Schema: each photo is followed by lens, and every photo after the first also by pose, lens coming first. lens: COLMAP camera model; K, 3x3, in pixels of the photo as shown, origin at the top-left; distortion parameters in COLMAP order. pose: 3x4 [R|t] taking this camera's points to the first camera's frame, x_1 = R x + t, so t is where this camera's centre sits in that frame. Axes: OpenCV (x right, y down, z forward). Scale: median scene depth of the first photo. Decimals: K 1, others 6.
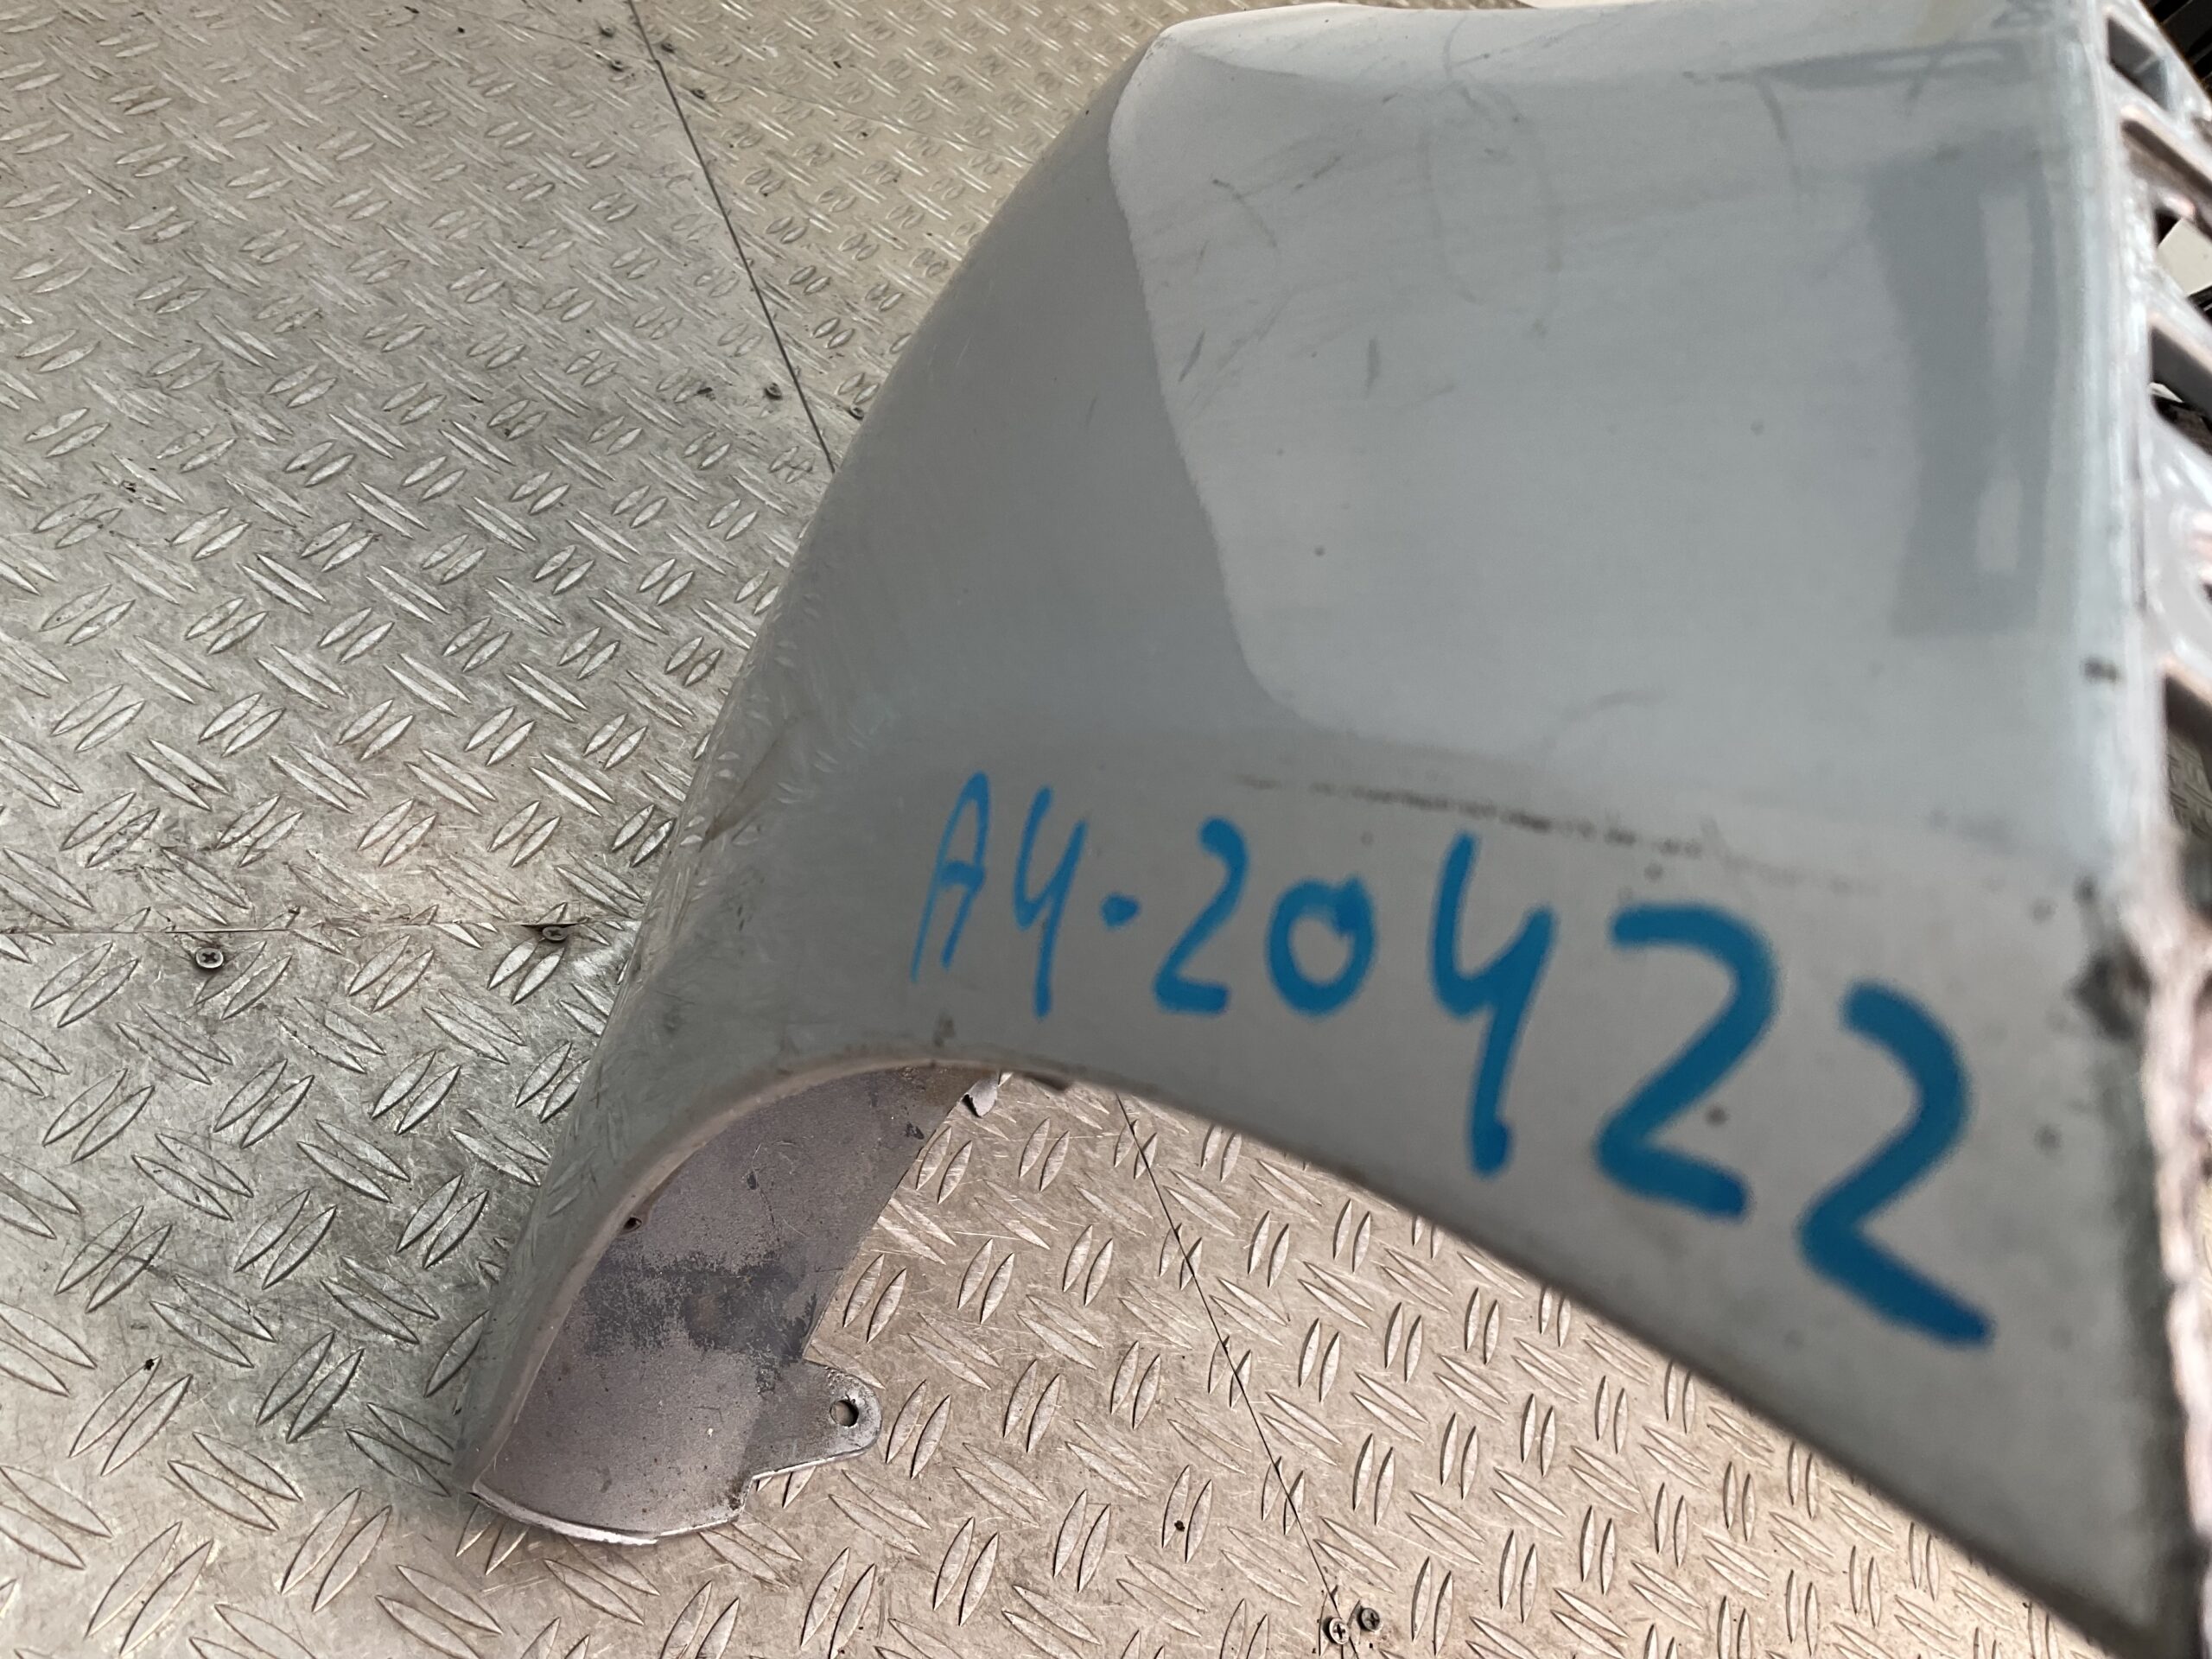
lens RADIAL K [[1846.3, 0, 1101.8], [0, 1846.3, 820.8], [0, 0, 1]] dist [0.039567, -0.084094]
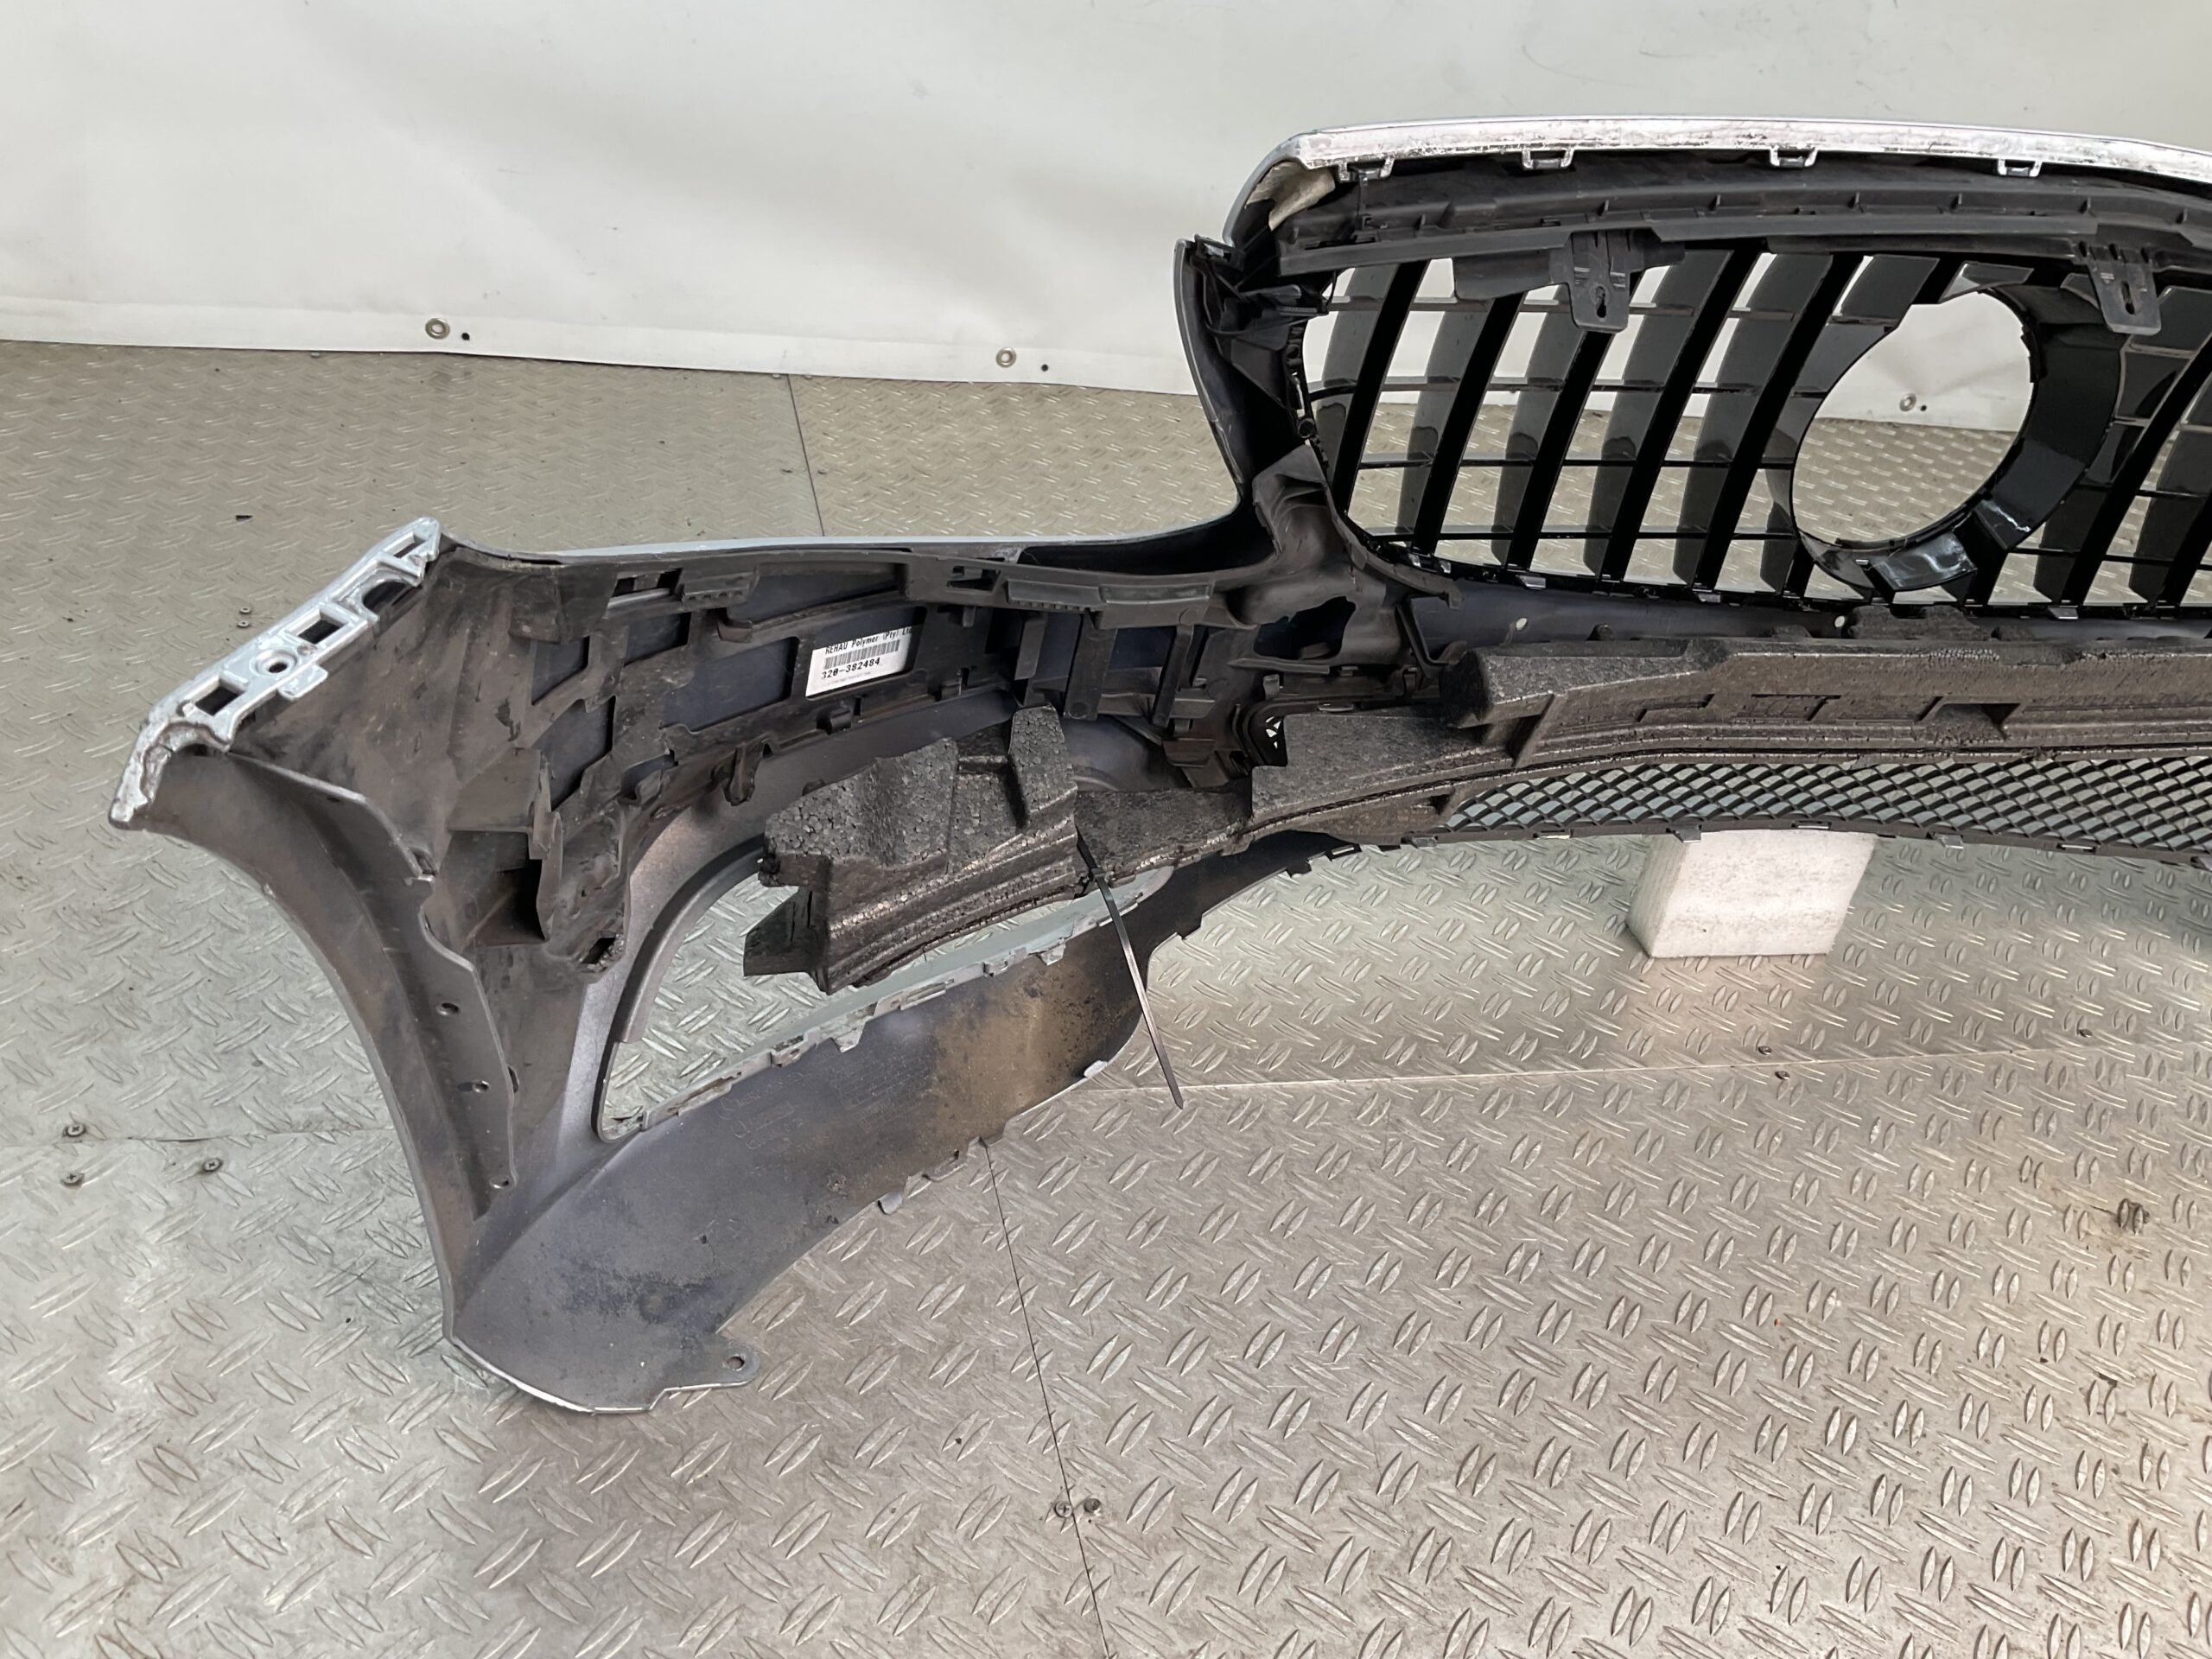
lens RADIAL K [[1846.3, 0, 1111.5], [0, 1846.3, 862.1], [0, 0, 1]] dist [0.039567, -0.084094]
pose [[0.922896, -0.183833, -0.338331, 0.744985], [0.095153, 0.960304, -0.262225, 0.327917], [0.373106, 0.209813, 0.903753, -0.420162]]
